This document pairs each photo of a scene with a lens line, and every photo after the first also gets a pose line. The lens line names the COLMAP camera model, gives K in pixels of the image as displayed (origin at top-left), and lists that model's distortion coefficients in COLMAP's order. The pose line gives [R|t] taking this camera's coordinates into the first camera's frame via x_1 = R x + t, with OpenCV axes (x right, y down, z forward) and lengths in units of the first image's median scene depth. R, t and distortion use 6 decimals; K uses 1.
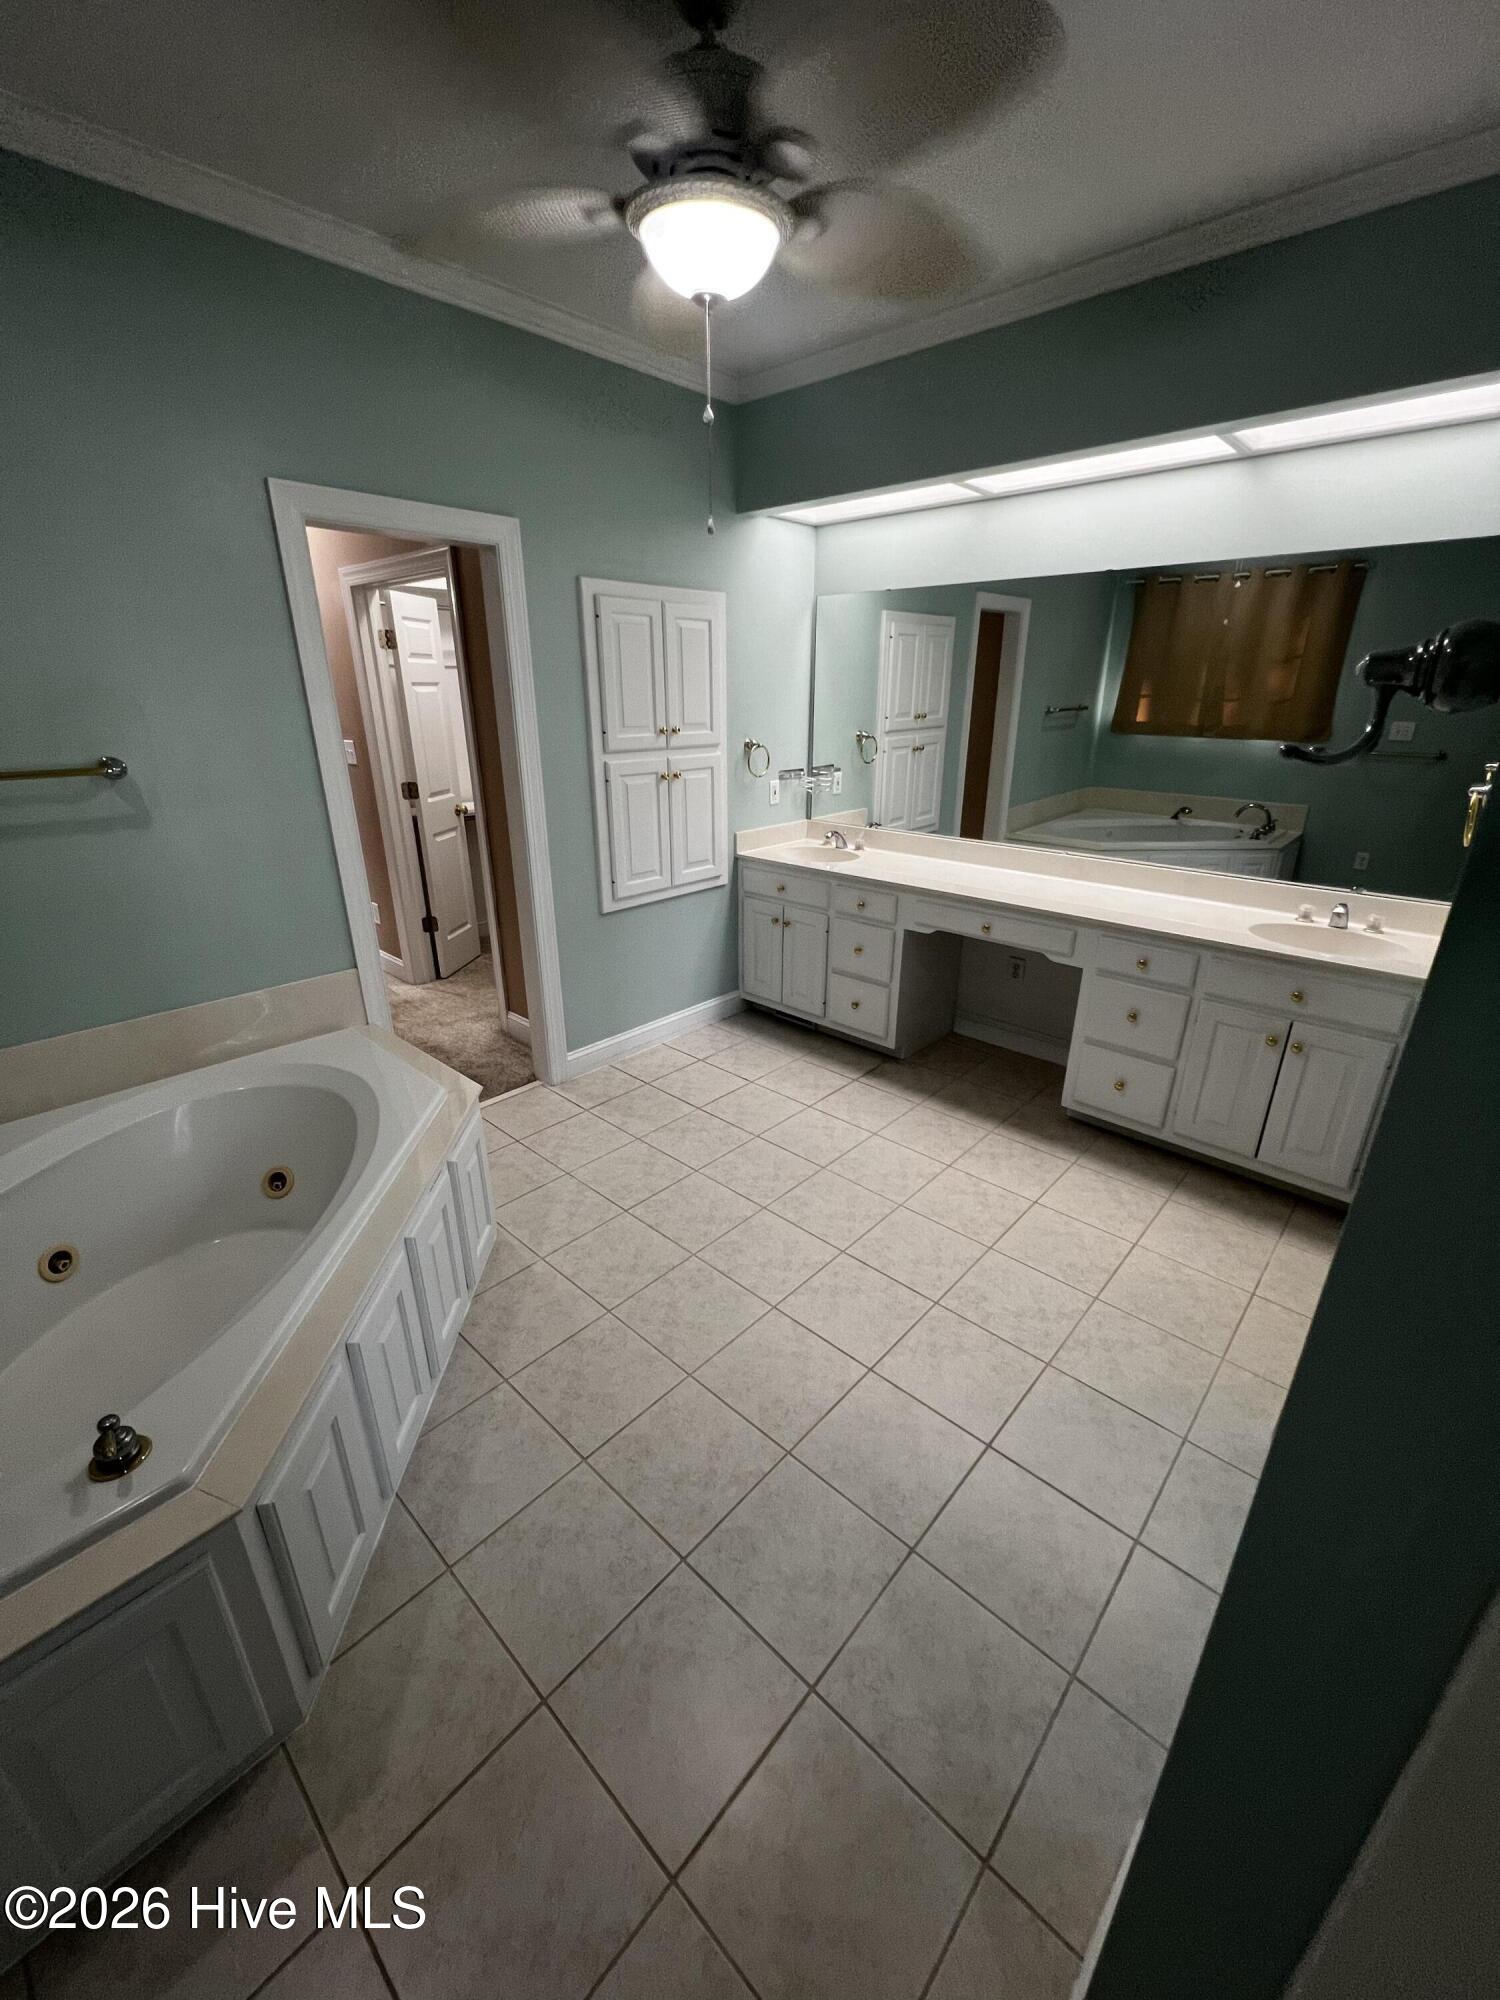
lens RADIAL K [[796.9, 0, 752.6], [0, 796.9, 1004.5], [0, 0, 1]] dist [-0.003039, 0.000328]
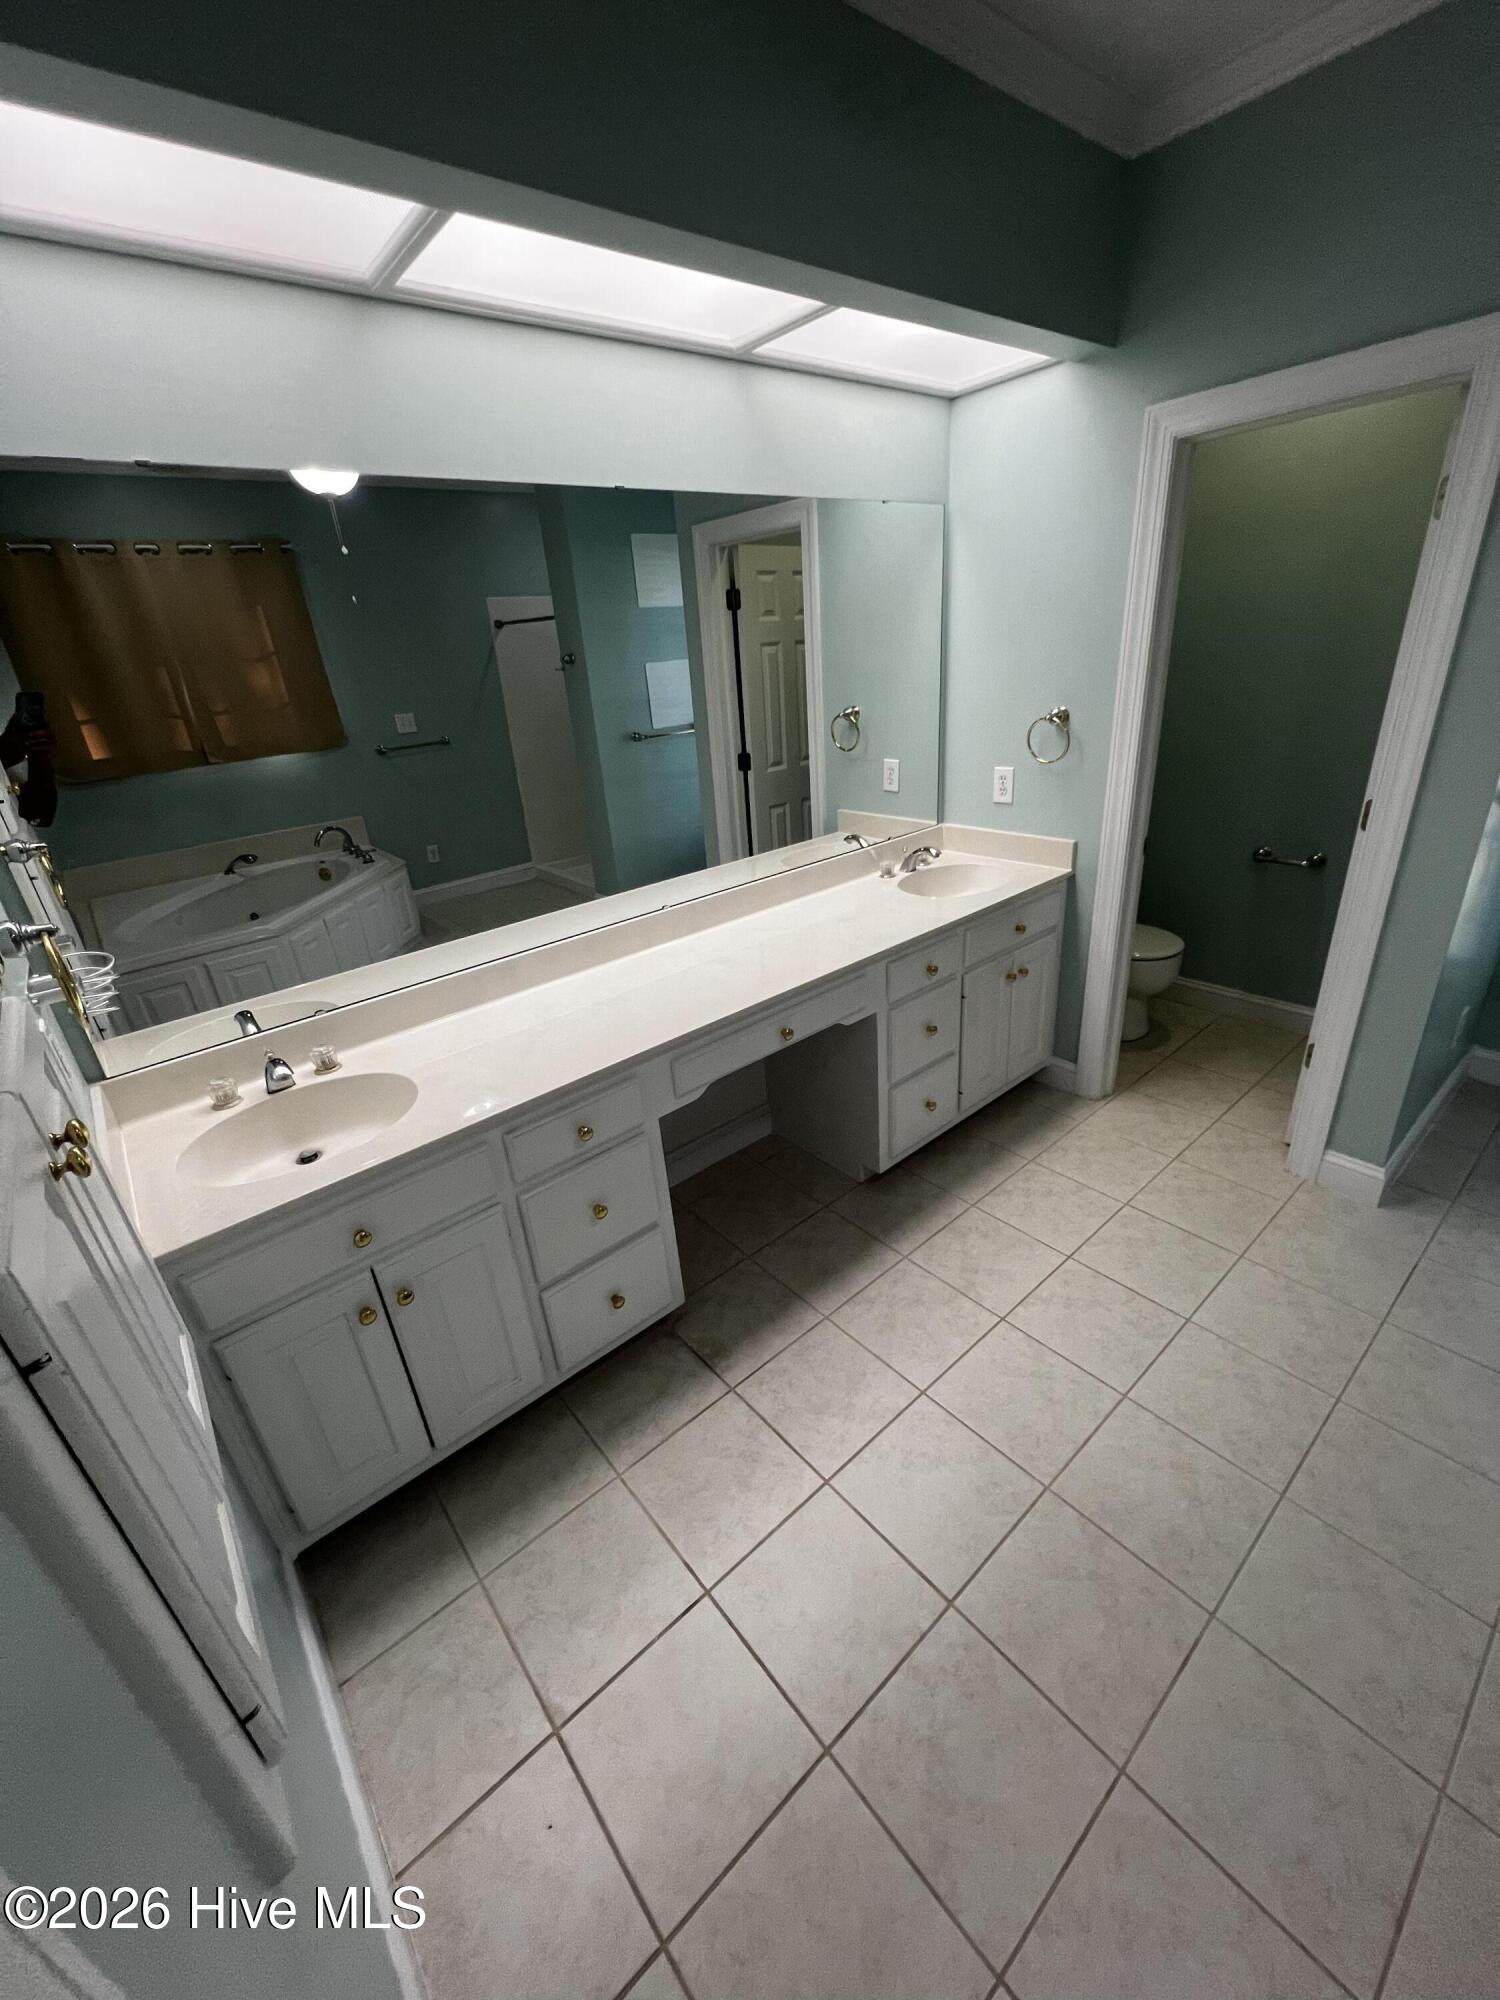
lens RADIAL K [[796.9, 0, 750.4], [0, 796.9, 1003.9], [0, 0, 1]] dist [-0.003039, 0.000328]
pose [[0.127995, -0.418435, 0.899183, -0.253283], [0.437093, 0.837641, 0.327578, -0.302566], [-0.890262, 0.351098, 0.290108, 0.729562]]
